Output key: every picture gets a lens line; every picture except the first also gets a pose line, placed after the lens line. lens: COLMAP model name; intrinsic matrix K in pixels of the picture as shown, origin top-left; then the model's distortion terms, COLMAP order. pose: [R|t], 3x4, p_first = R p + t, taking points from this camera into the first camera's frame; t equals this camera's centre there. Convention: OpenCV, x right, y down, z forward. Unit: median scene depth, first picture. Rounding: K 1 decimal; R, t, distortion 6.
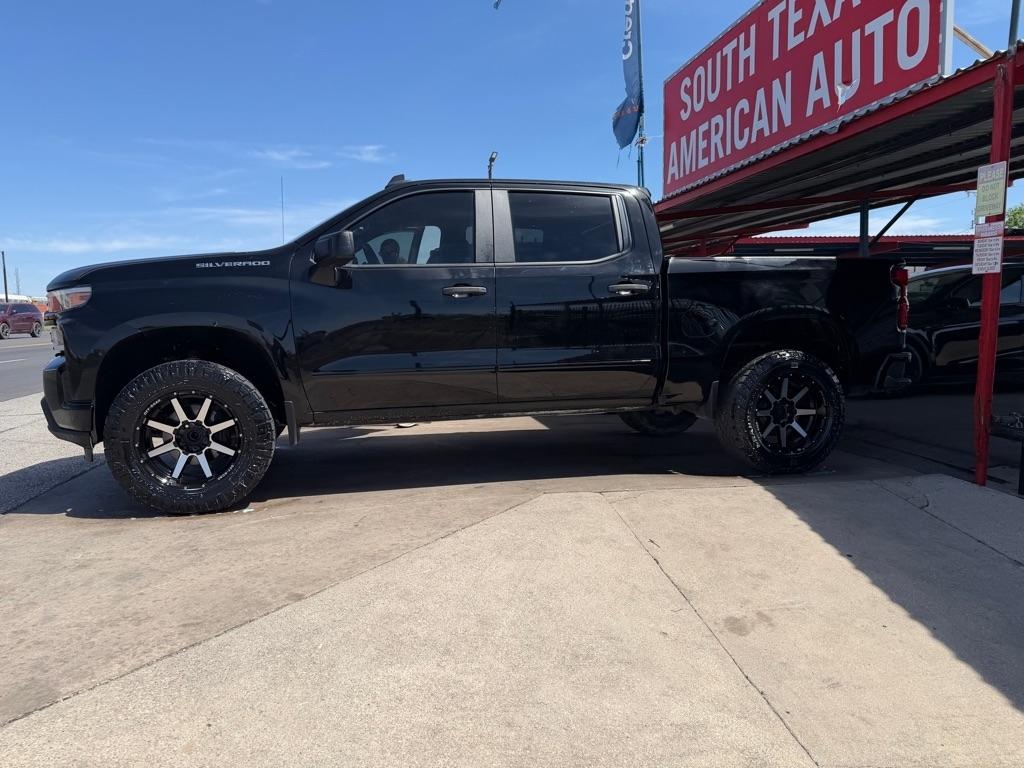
lens RADIAL K [[723.7, 0, 512.1], [0, 723.7, 389.9], [0, 0, 1]] dist [0.029763, -0.034463]
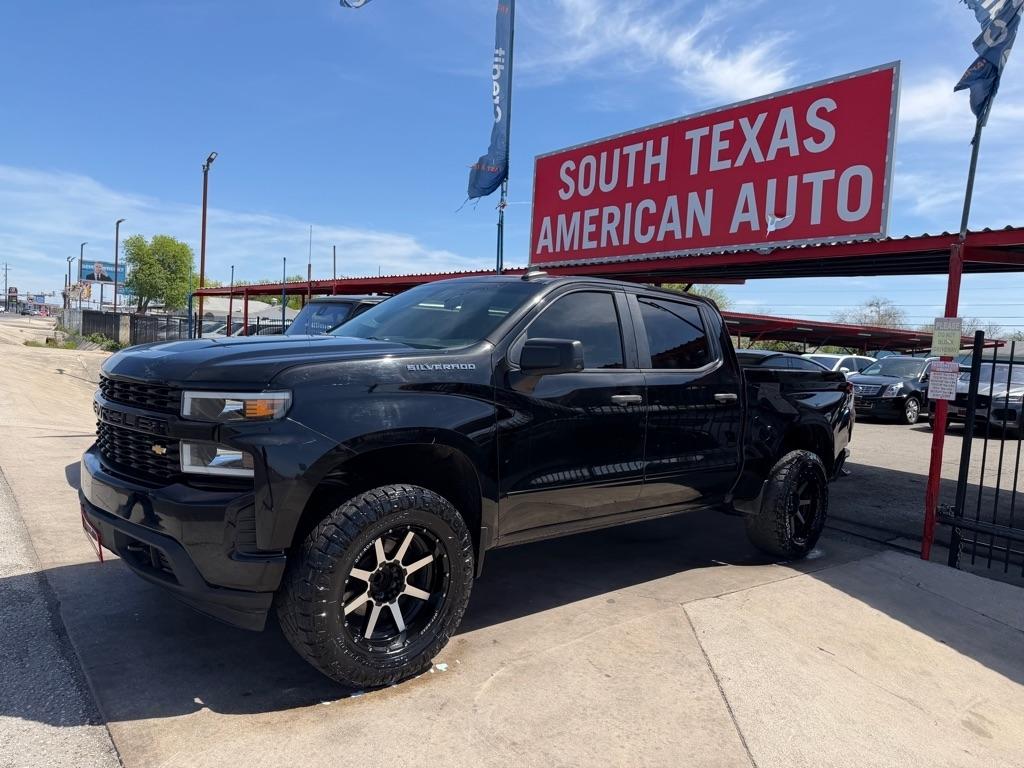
lens RADIAL K [[716.8, 0, 522.4], [0, 716.8, 384.9], [0, 0, 1]] dist [0.079556, -0.110134]
pose [[0.877022, 0.045295, 0.478311, -0.561270], [-0.030330, 0.998780, -0.038970, -0.099218], [-0.479493, 0.019670, 0.877325, 0.189620]]
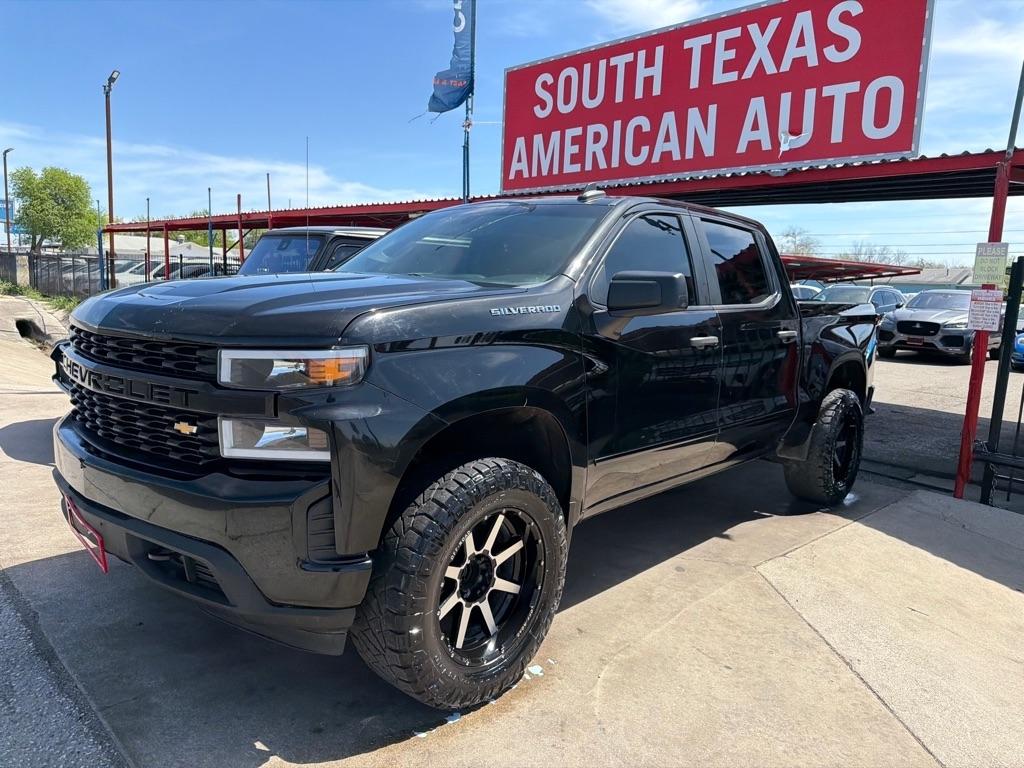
lens RADIAL K [[724.3, 0, 510.2], [0, 724.3, 378.1], [0, 0, 1]] dist [0.033117, -0.041457]
pose [[0.830723, -0.018005, 0.556395, -0.618617], [-0.004275, 0.999241, 0.038719, -0.109168], [-0.556670, -0.034543, 0.830015, 0.369292]]
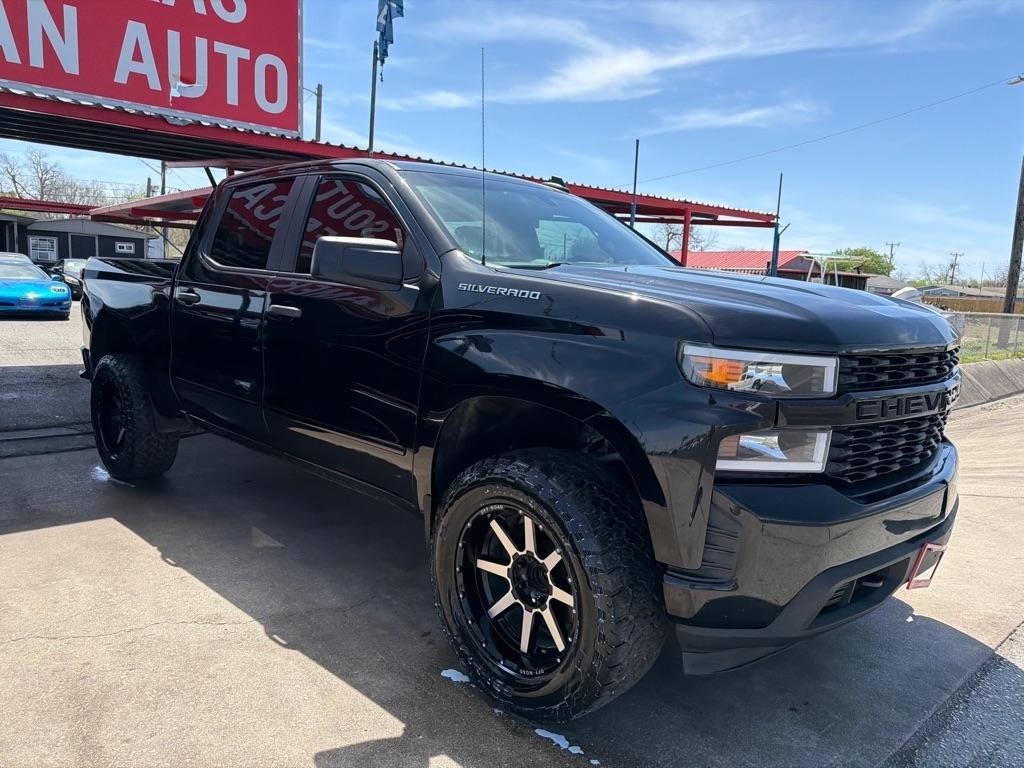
lens RADIAL K [[725.7, 0, 519.3], [0, 725.7, 378.8], [0, 0, 1]] dist [0.025890, -0.031971]
pose [[-0.526138, -0.121336, 0.841699, -0.830162], [0.046159, 0.984235, 0.170737, -0.194219], [-0.849146, 0.128684, -0.512242, 1.407030]]
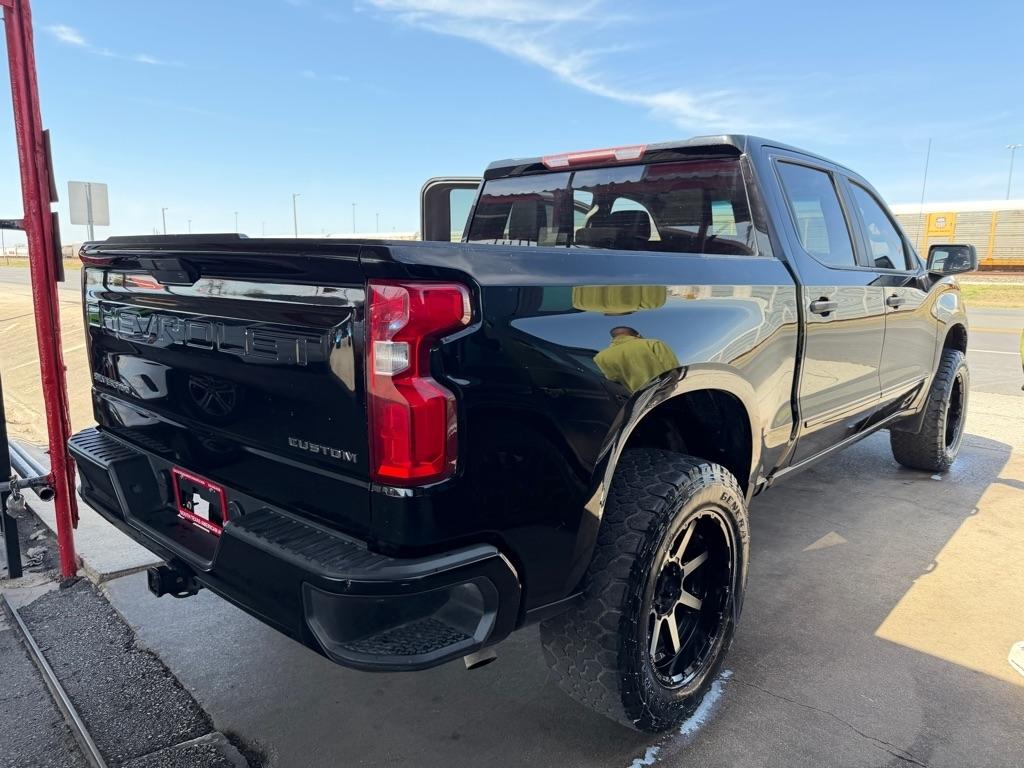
lens RADIAL K [[724.0, 0, 509.1], [0, 724.0, 370.4], [0, 0, 1]] dist [0.027525, -0.034545]
pose [[-0.836476, 0.092763, -0.540096, 0.588975], [-0.041707, 0.971934, 0.231526, -0.241629], [0.546414, 0.216192, -0.809131, 1.652190]]
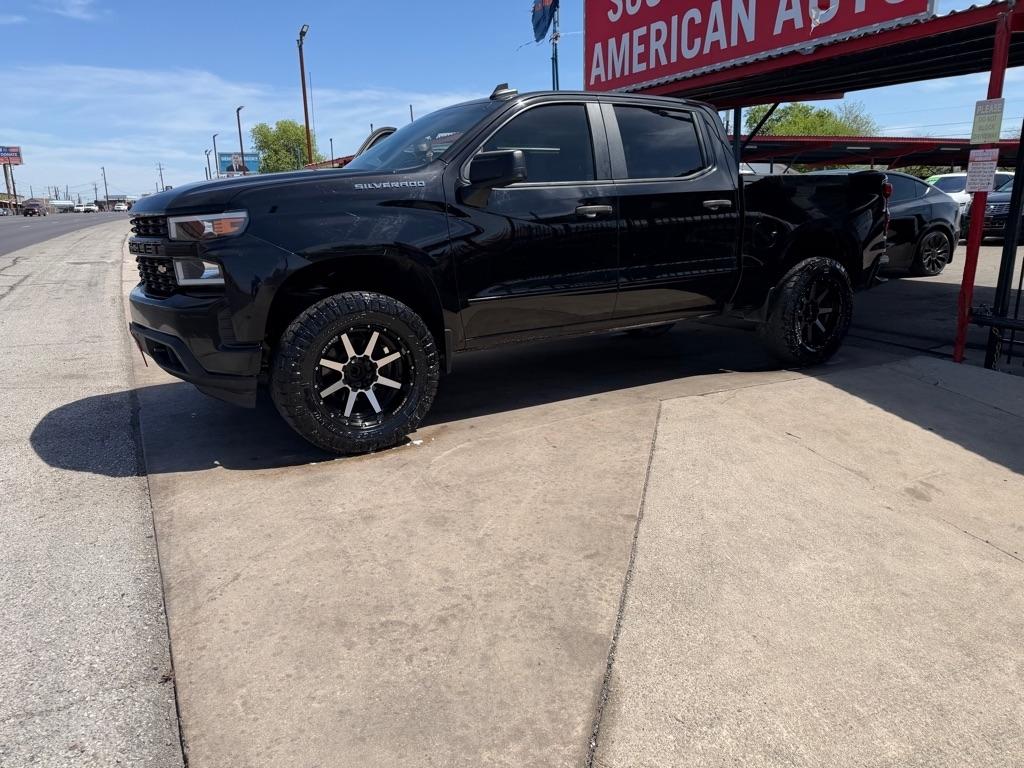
lens RADIAL K [[719.3, 0, 514.0], [0, 719.3, 383.1], [0, 0, 1]] dist [0.031327, -0.039090]
pose [[0.951119, -0.078374, 0.298714, -0.427101], [0.035878, 0.988754, 0.145182, -0.040856], [-0.306734, -0.127368, 0.943235, 0.043234]]
